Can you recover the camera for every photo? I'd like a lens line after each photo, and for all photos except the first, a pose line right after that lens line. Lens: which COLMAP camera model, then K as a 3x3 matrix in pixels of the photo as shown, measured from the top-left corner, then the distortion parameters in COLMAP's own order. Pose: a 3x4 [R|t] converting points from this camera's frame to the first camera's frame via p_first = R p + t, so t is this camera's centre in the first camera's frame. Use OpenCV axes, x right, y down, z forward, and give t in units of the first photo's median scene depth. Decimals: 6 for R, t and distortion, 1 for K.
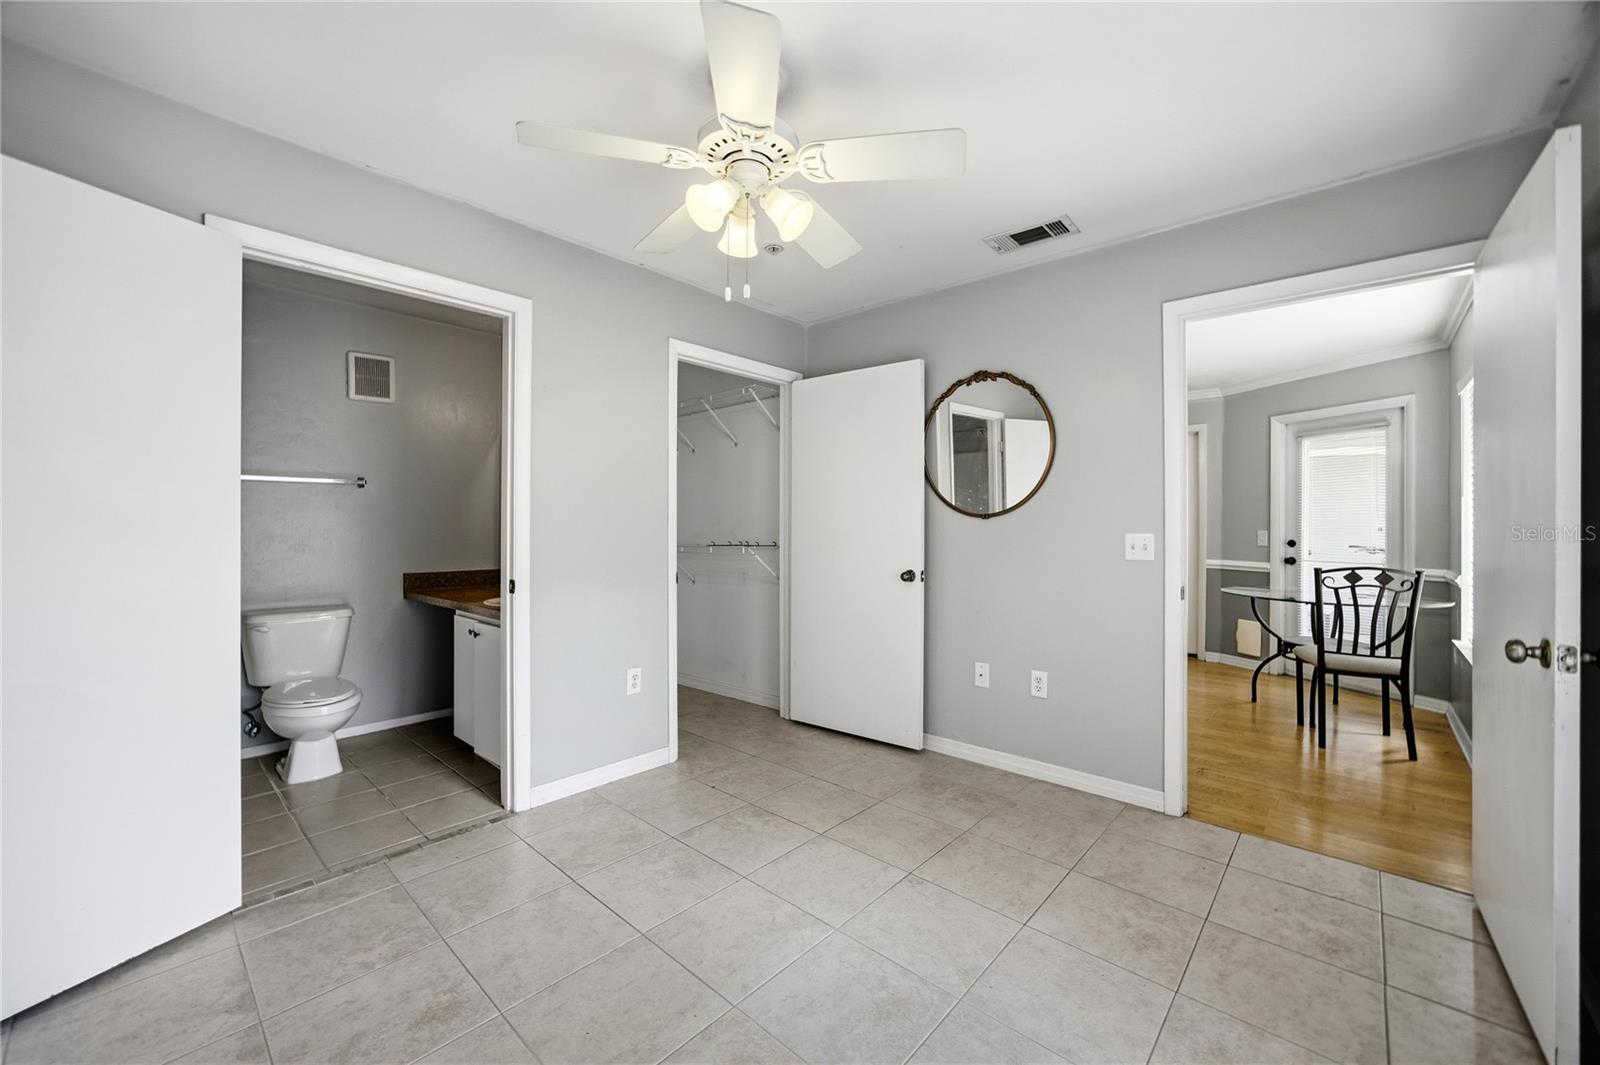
lens RADIAL K [[635.0, 0, 804.2], [0, 635.0, 528.4], [0, 0, 1]] dist [-0.034386, 0.011827]
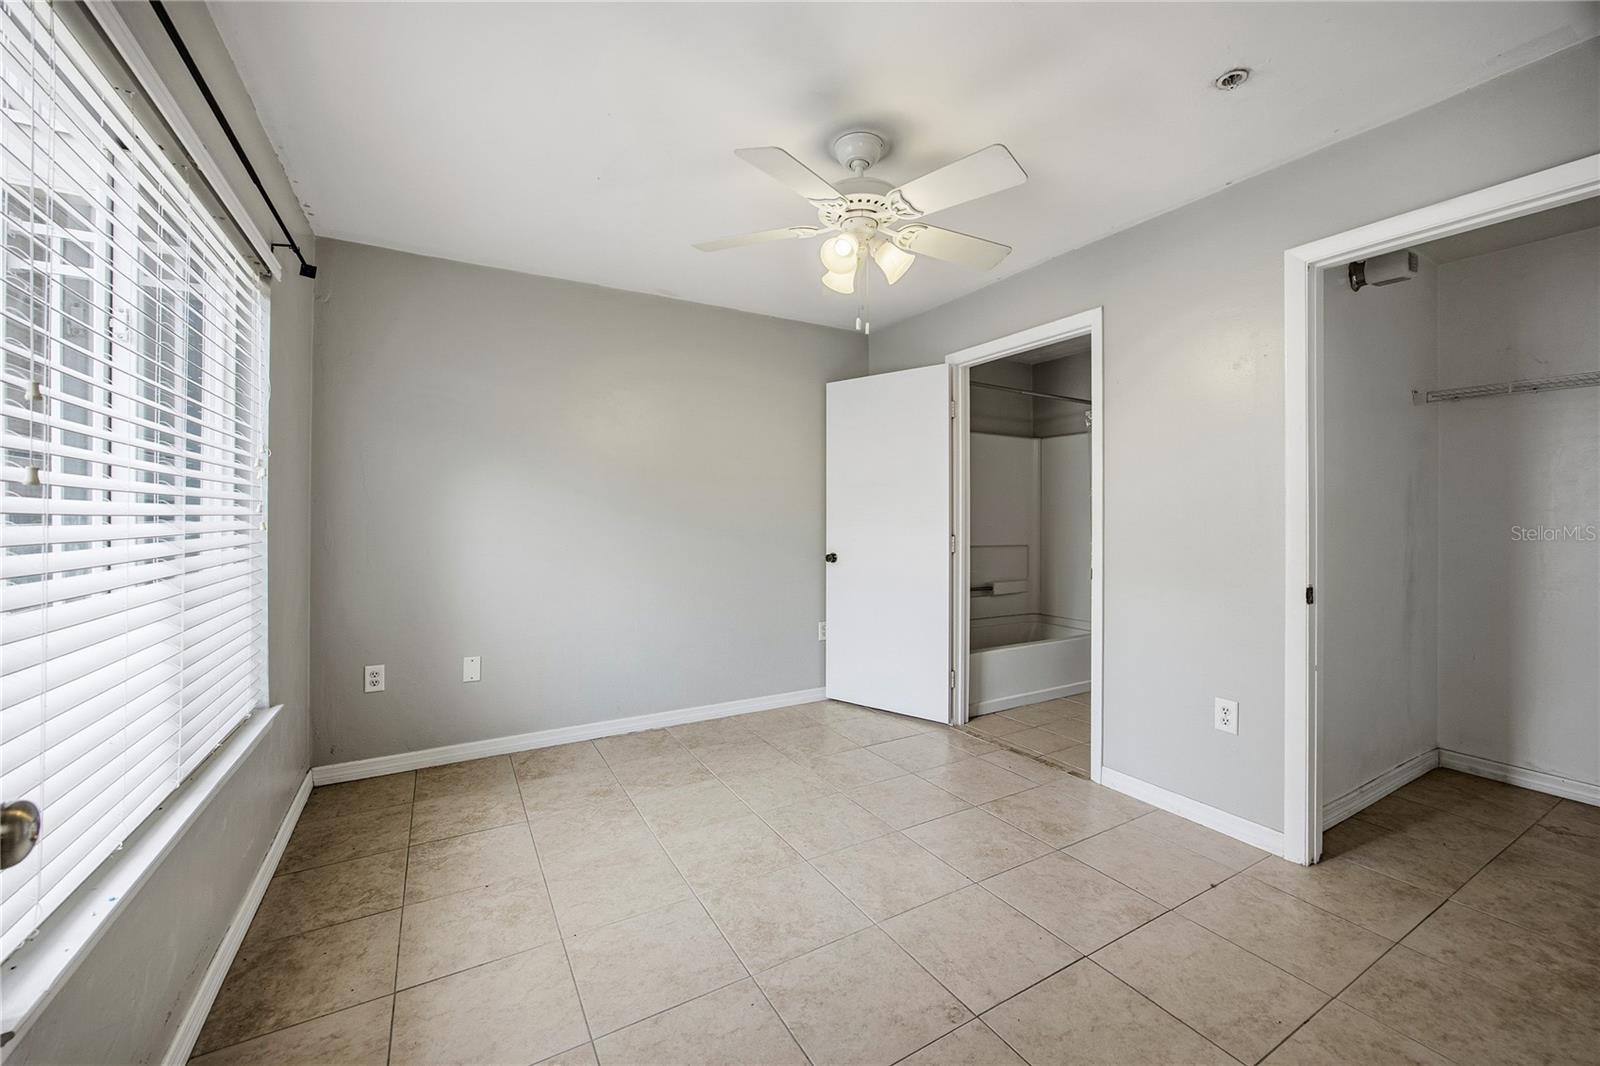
lens RADIAL K [[635.0, 0, 804.2], [0, 635.0, 528.9], [0, 0, 1]] dist [-0.034386, 0.011827]
pose [[-0.320363, 0.013785, -0.947195, 0.853366], [-0.003376, 0.999871, 0.015694, -0.002700], [0.947289, 0.008226, -0.320275, 1.006483]]
